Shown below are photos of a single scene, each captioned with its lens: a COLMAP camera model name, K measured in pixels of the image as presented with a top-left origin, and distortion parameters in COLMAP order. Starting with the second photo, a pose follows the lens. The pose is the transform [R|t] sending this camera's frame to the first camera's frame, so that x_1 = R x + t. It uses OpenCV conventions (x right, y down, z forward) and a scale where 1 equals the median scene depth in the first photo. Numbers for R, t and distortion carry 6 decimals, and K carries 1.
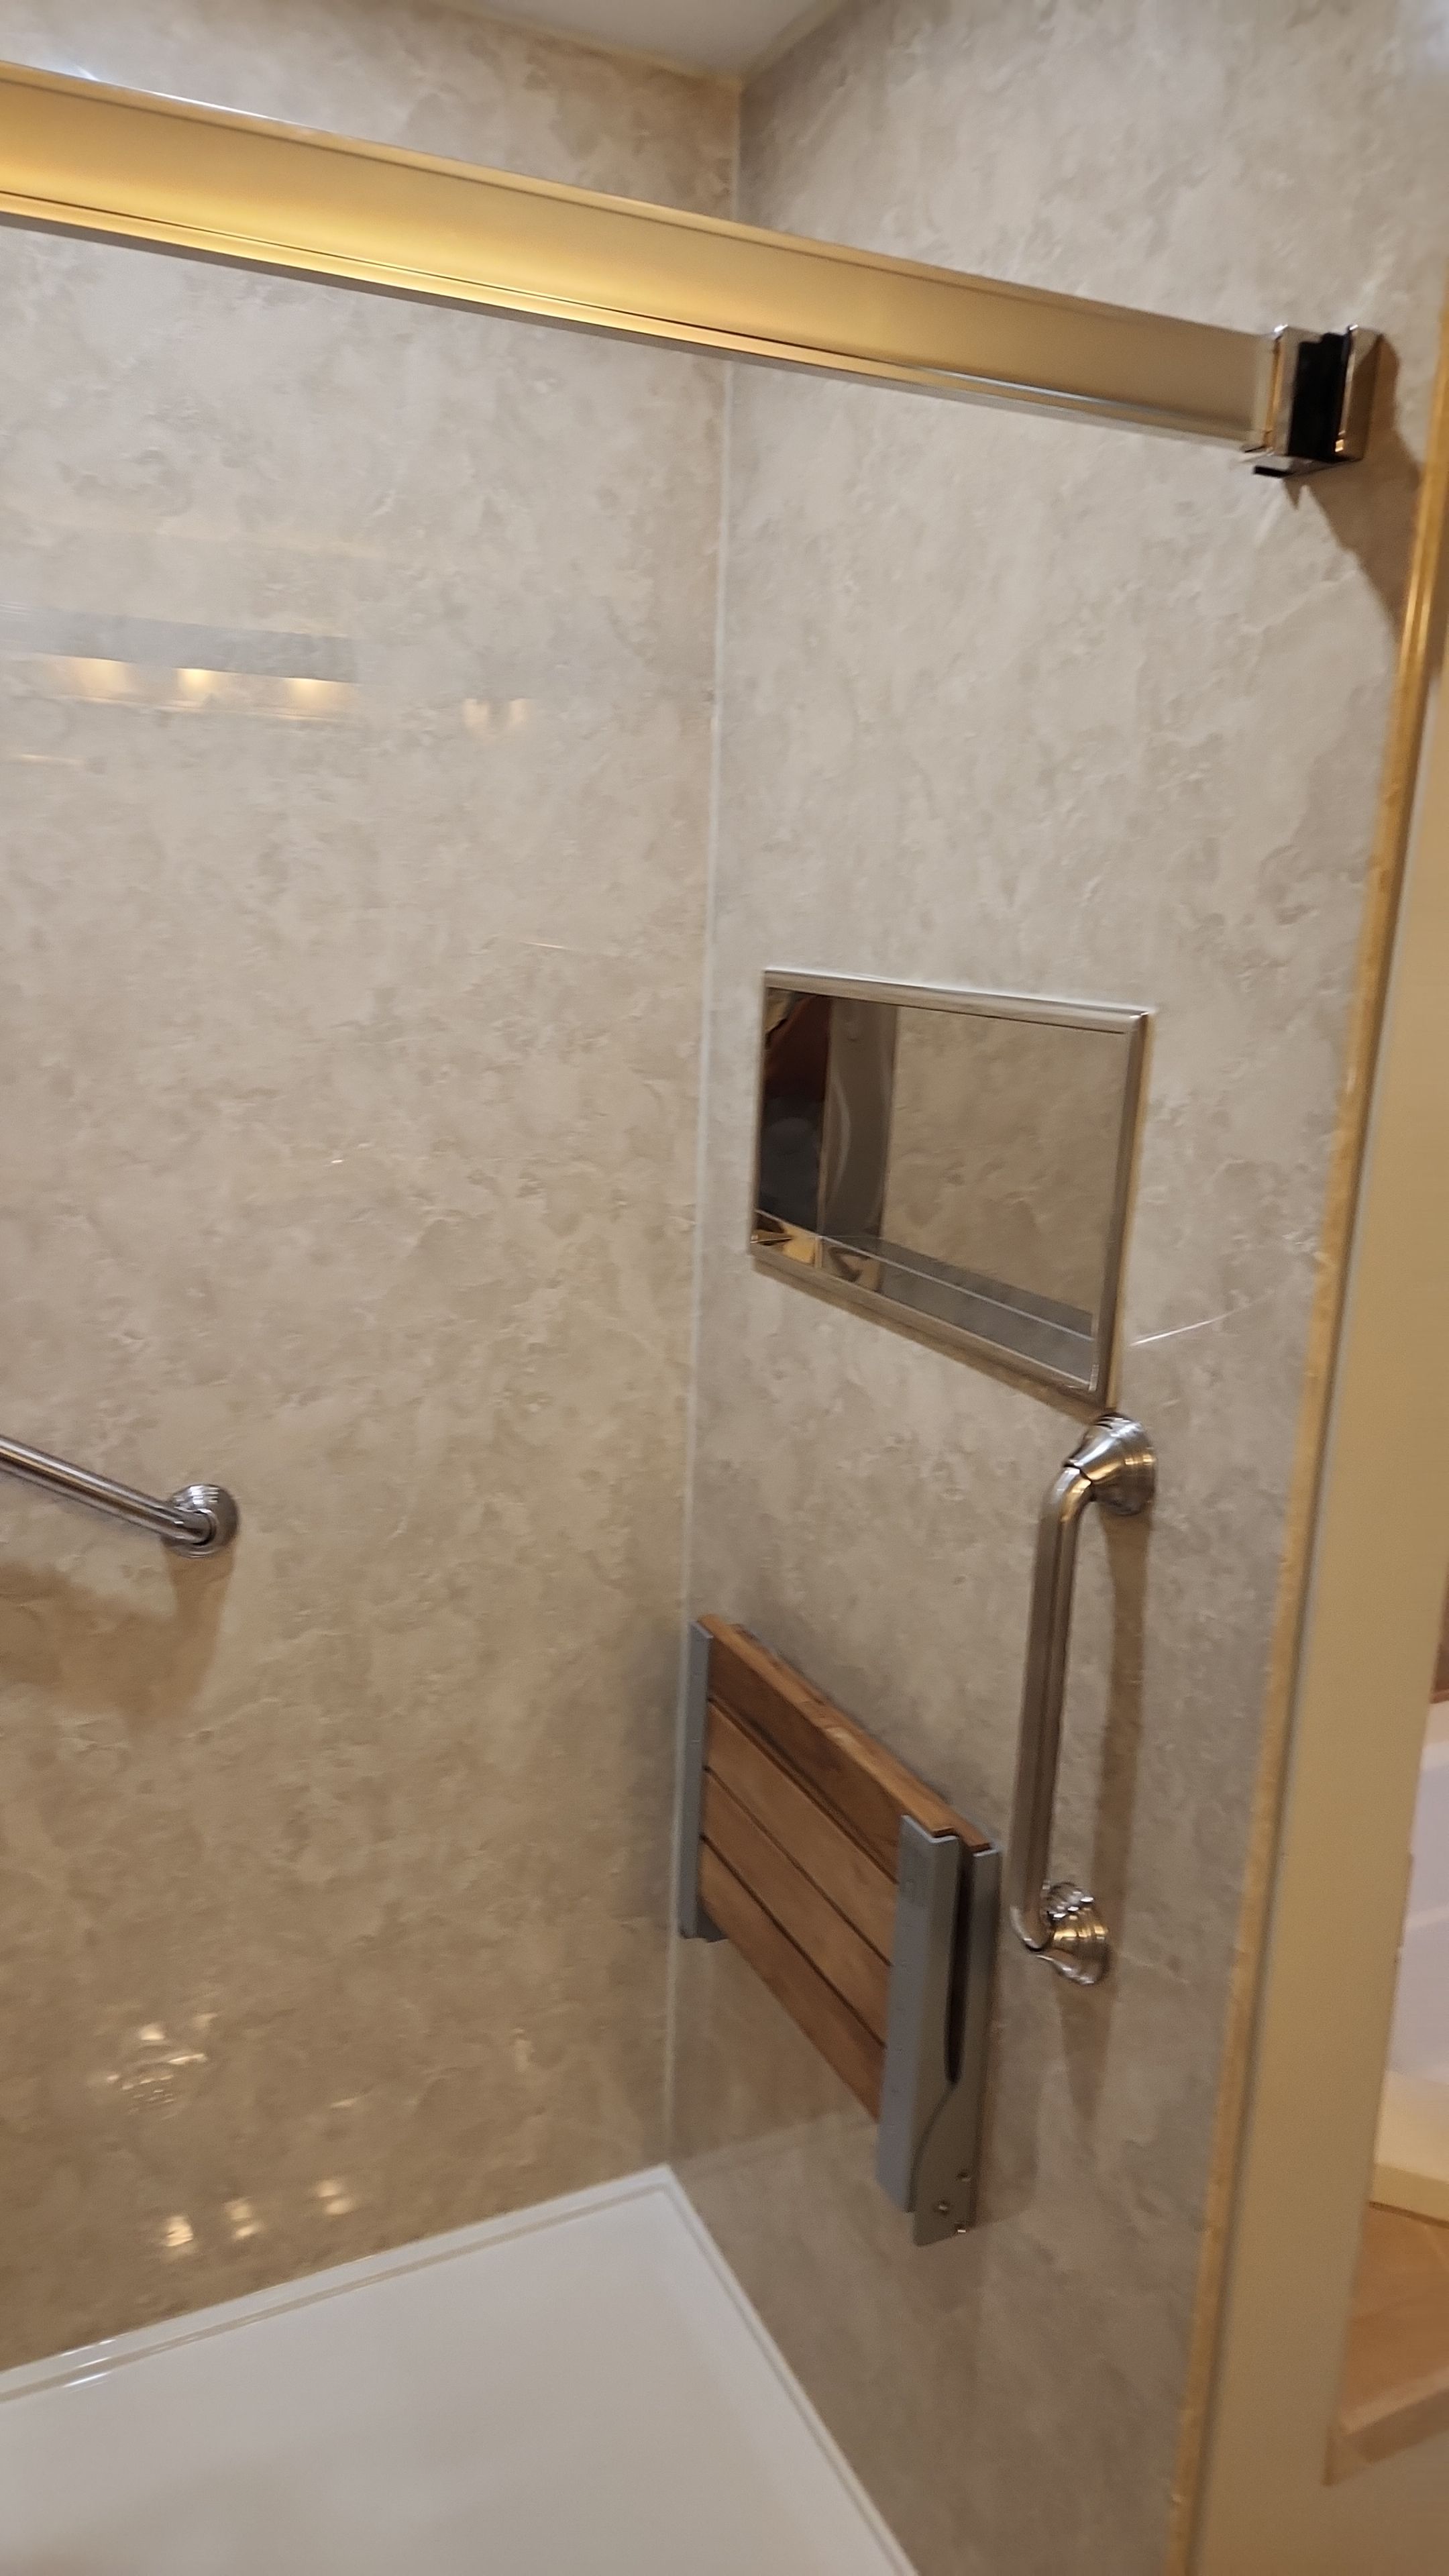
lens RADIAL K [[1723.6, 0, 698.5], [0, 1723.6, 1303.3], [0, 0, 1]] dist [0.073662, -0.072078]
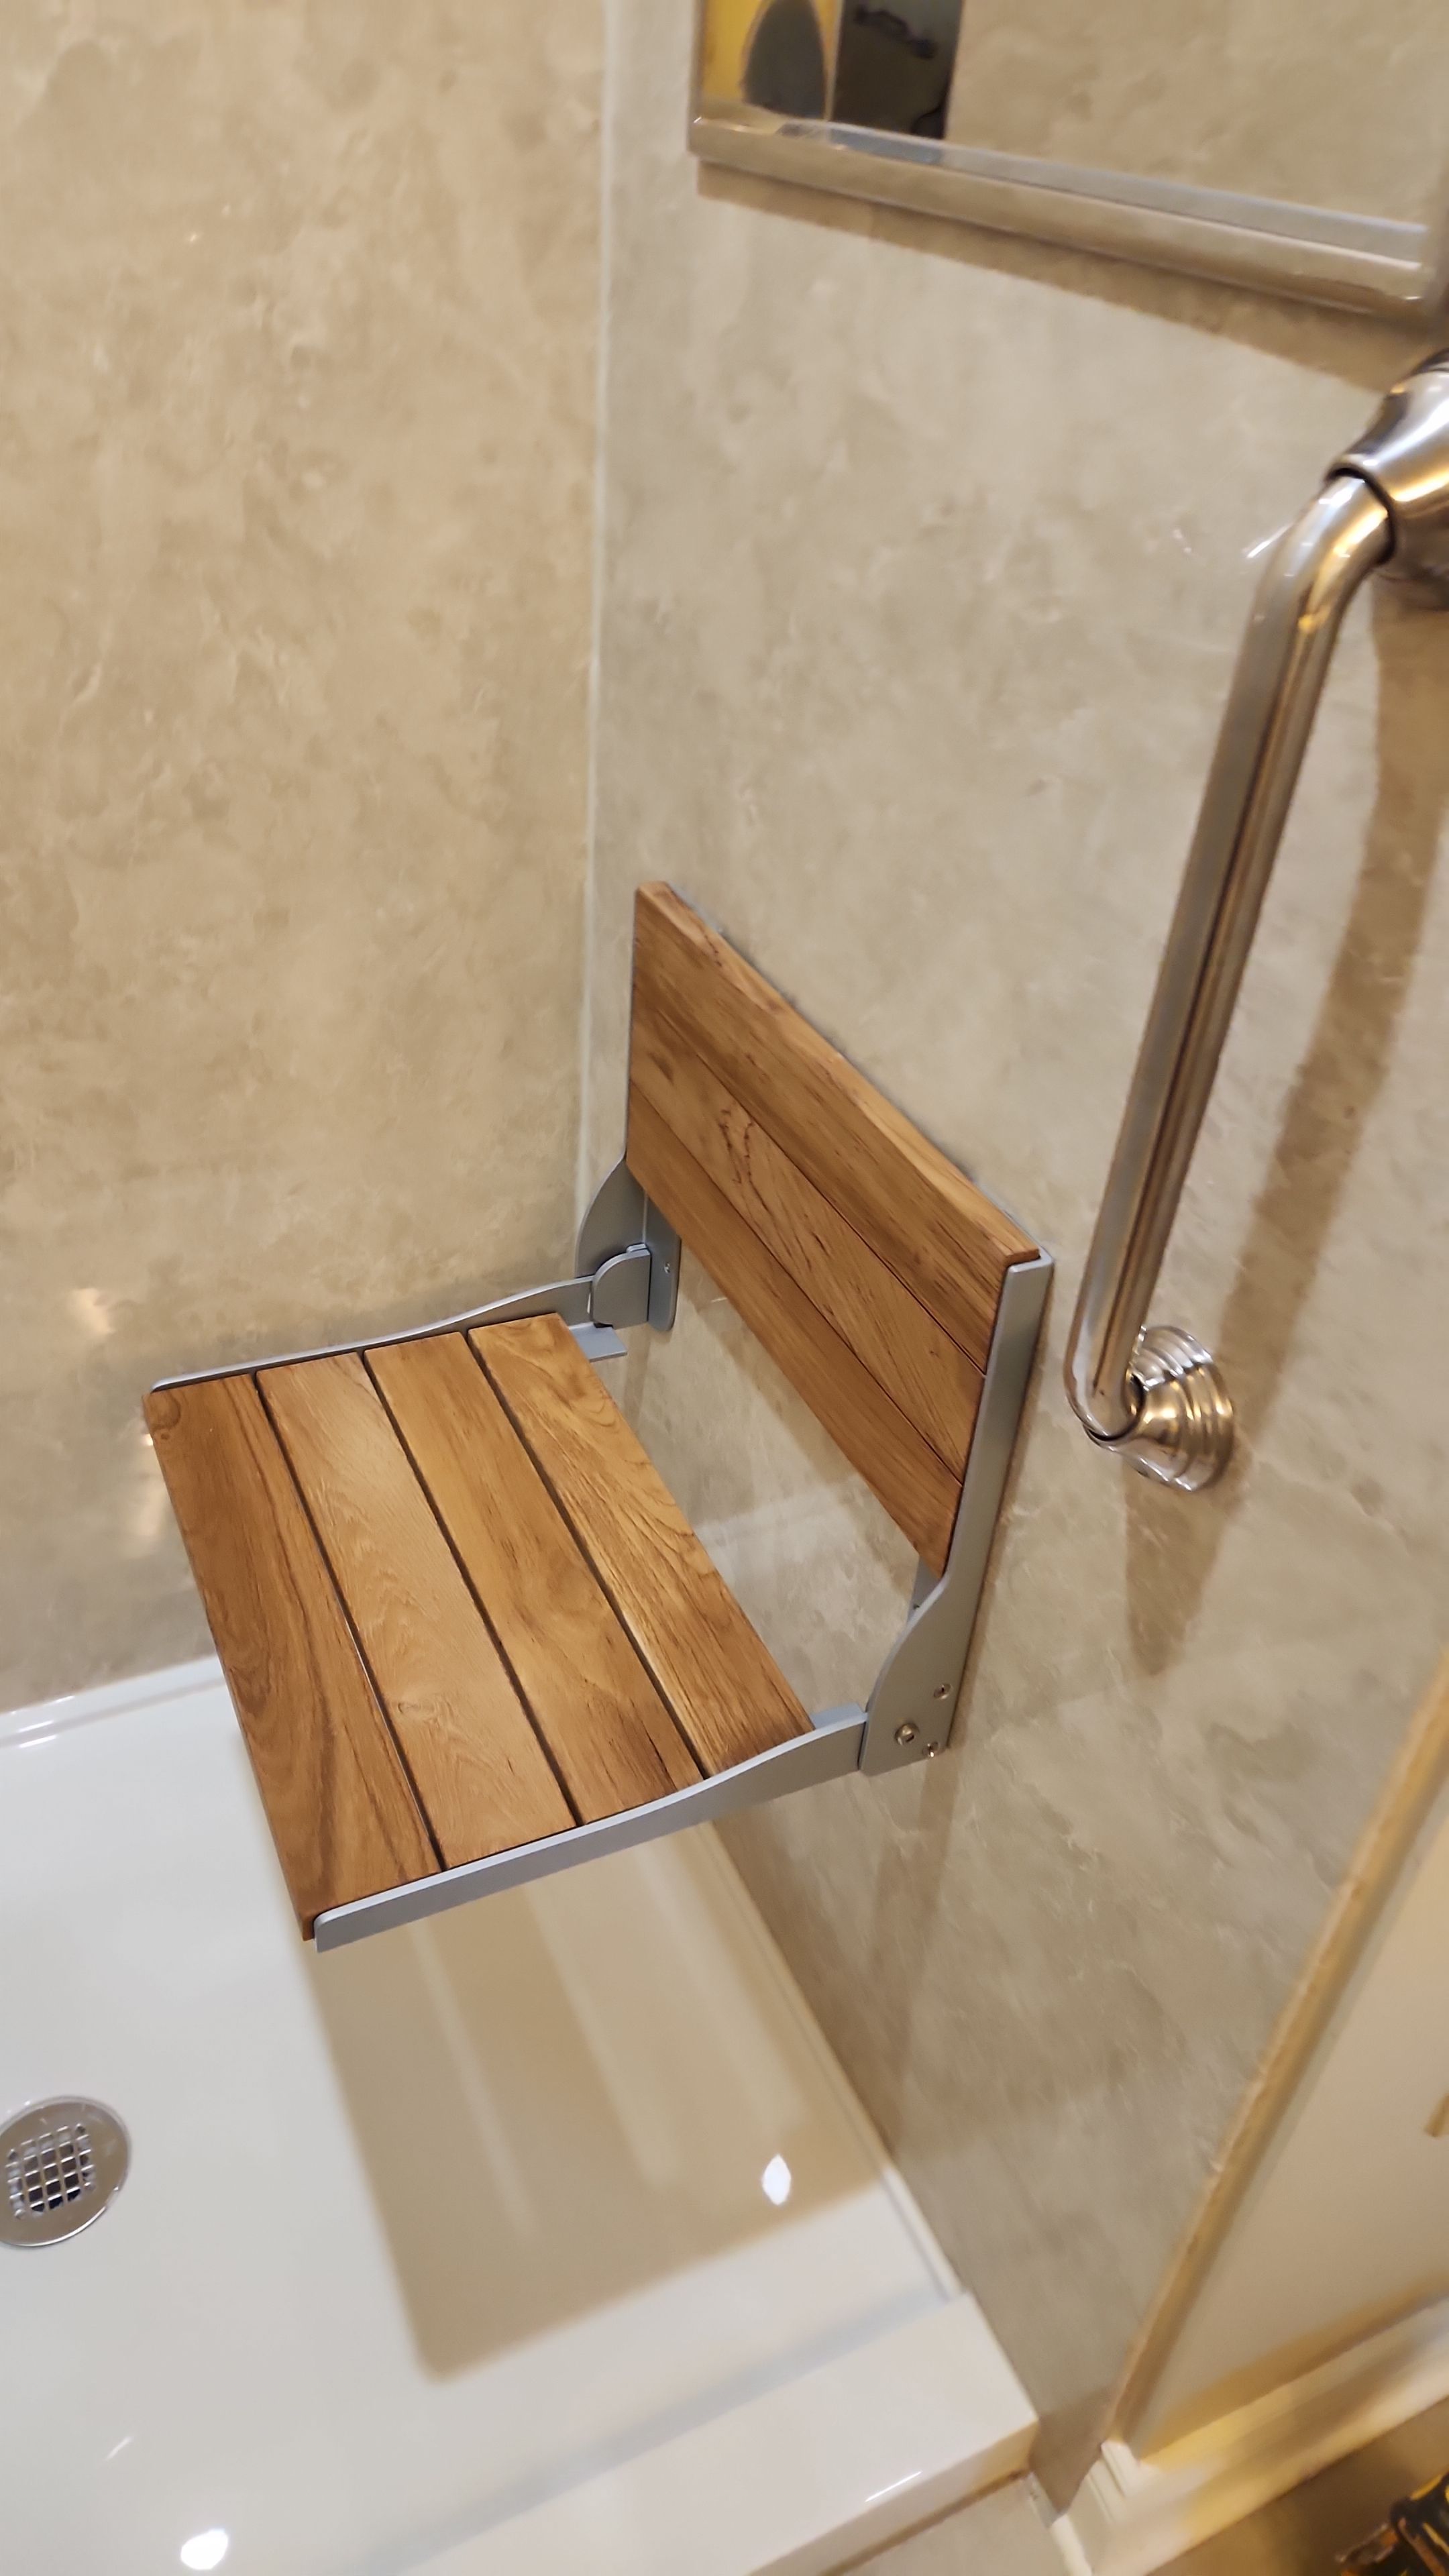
lens RADIAL K [[1732.8, 0, 744.2], [0, 1732.8, 1318.6], [0, 0, 1]] dist [0.068707, -0.066080]
pose [[0.999010, 0.035132, 0.027299, 0.044866], [-0.043002, 0.919879, 0.389837, 0.090858], [-0.011416, -0.390625, 0.920479, 0.382921]]
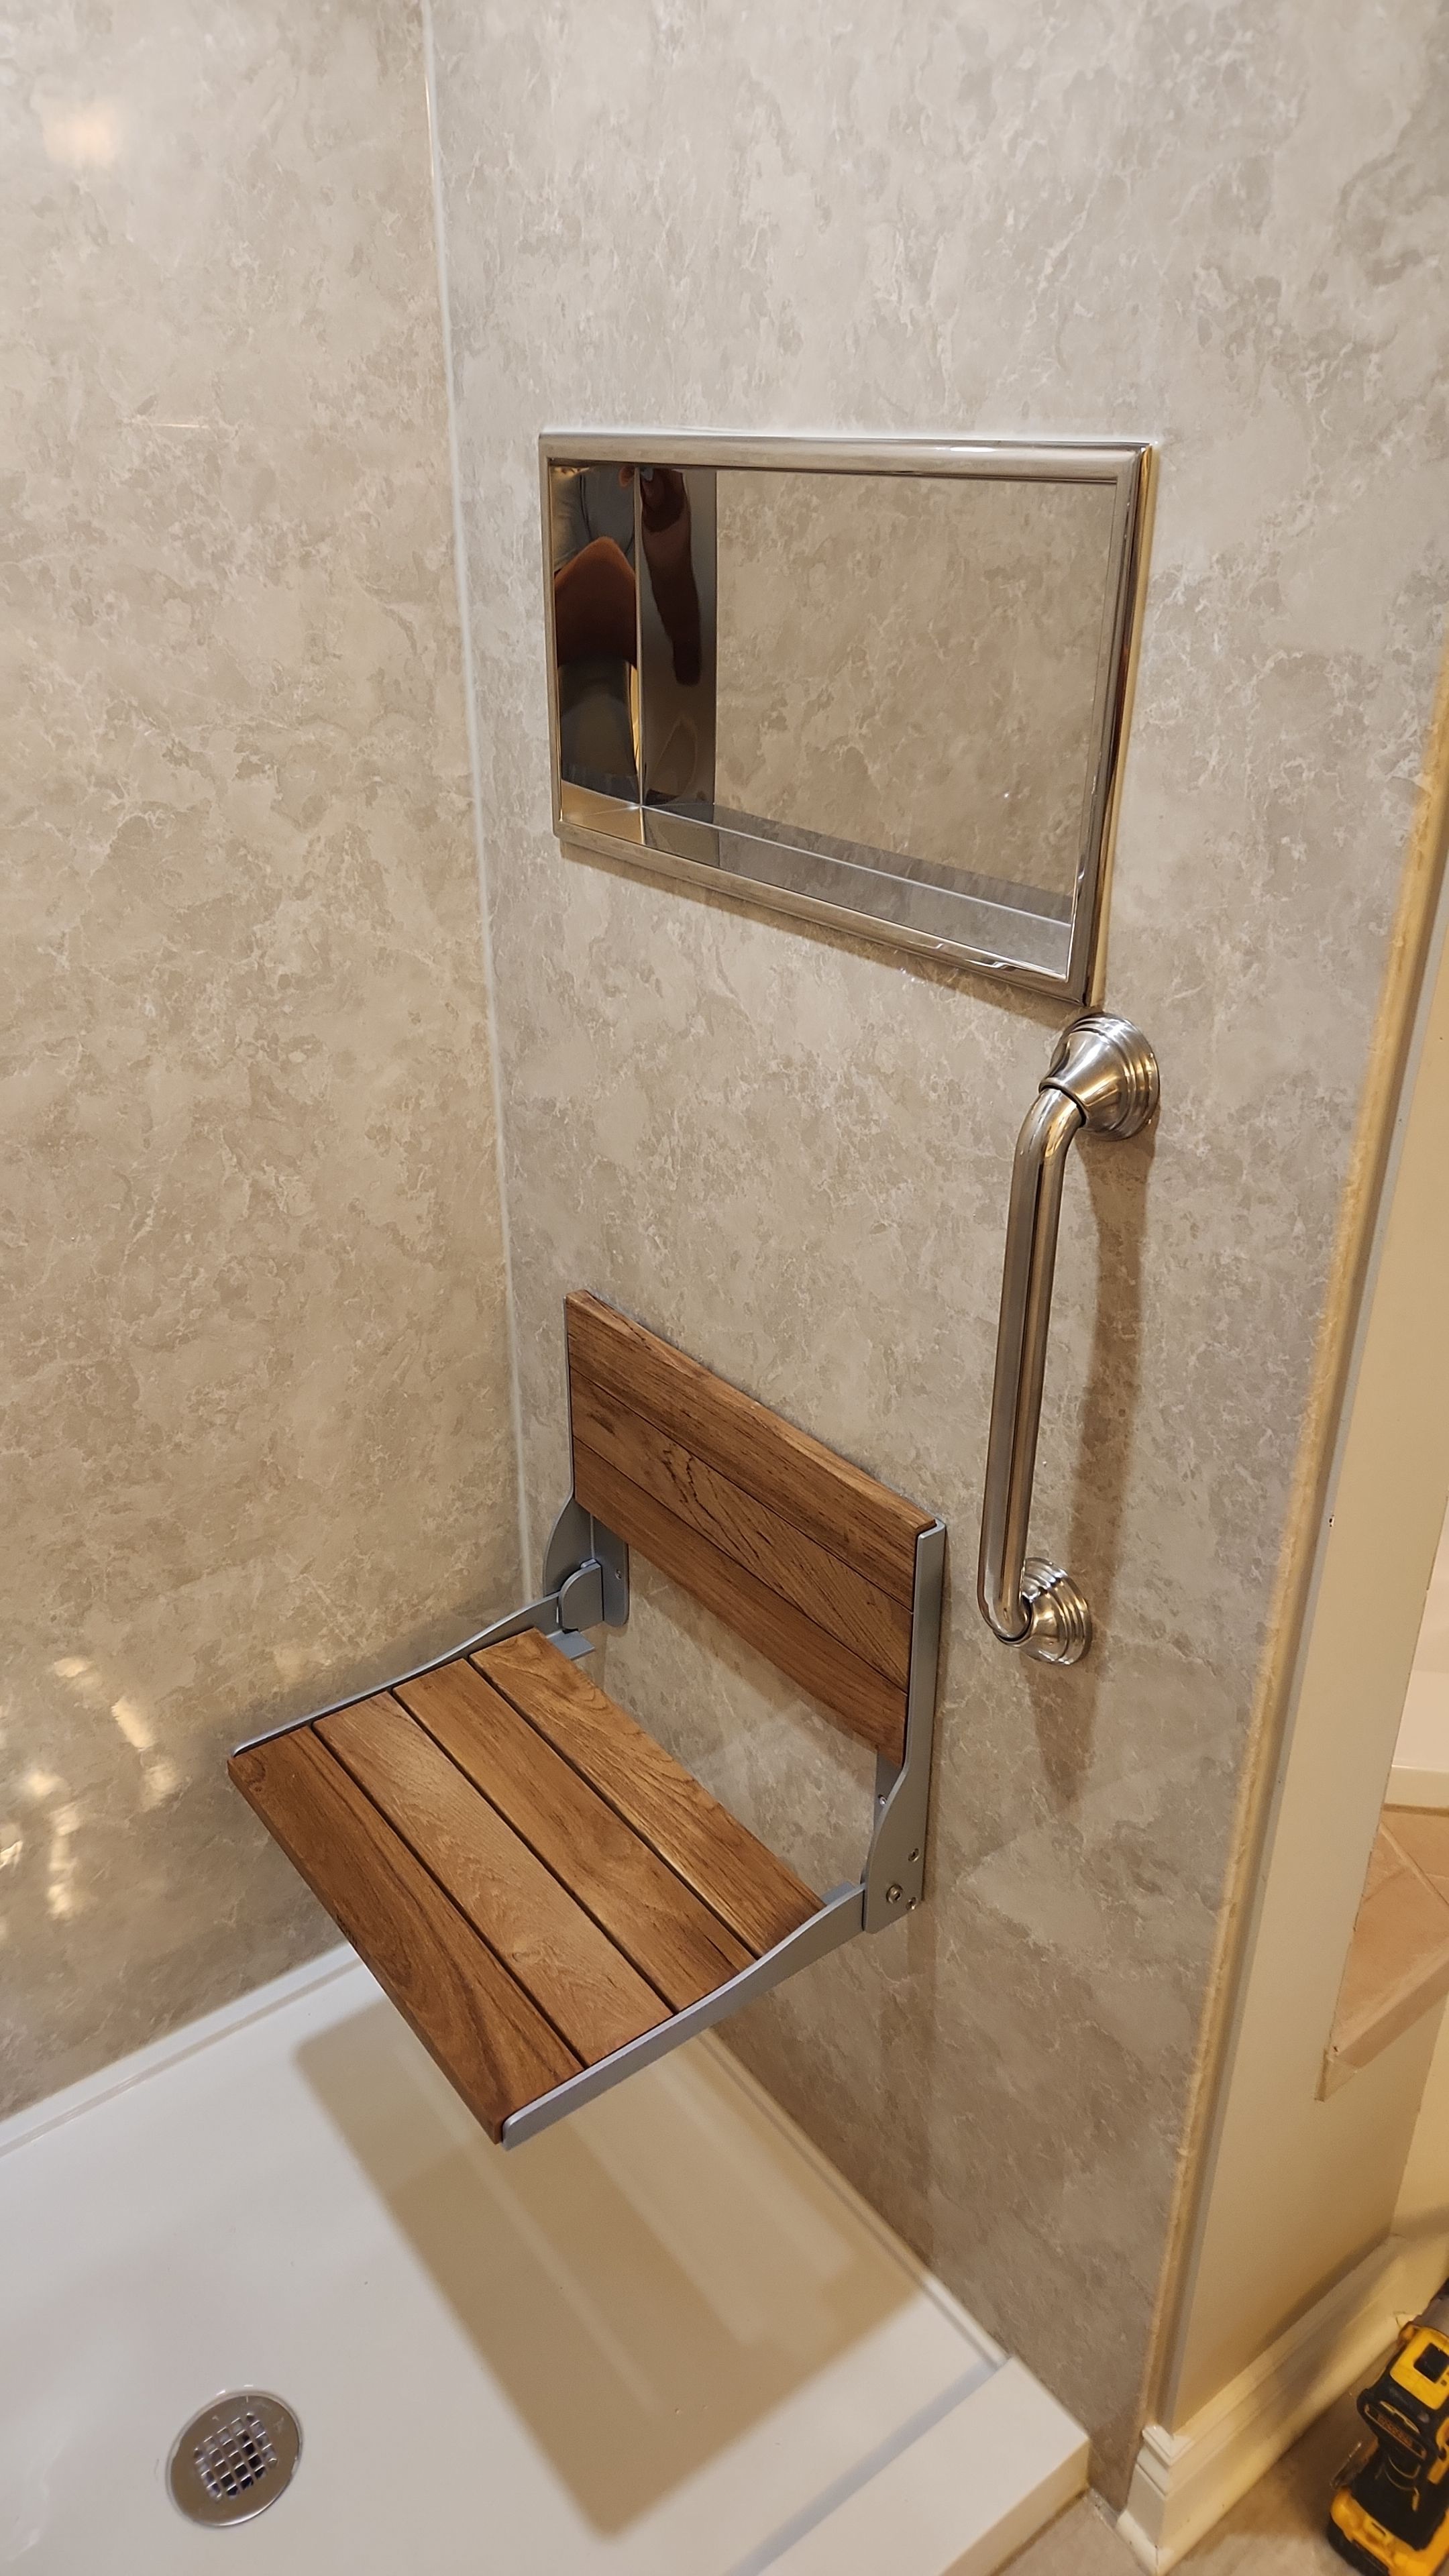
lens RADIAL K [[1723.6, 0, 752.1], [0, 1723.6, 1296.4], [0, 0, 1]] dist [0.073662, -0.072078]
pose [[0.976122, -0.121285, 0.180210, -0.052967], [0.075777, 0.967618, 0.240775, -0.009687], [-0.203577, -0.221370, 0.953704, 0.188992]]
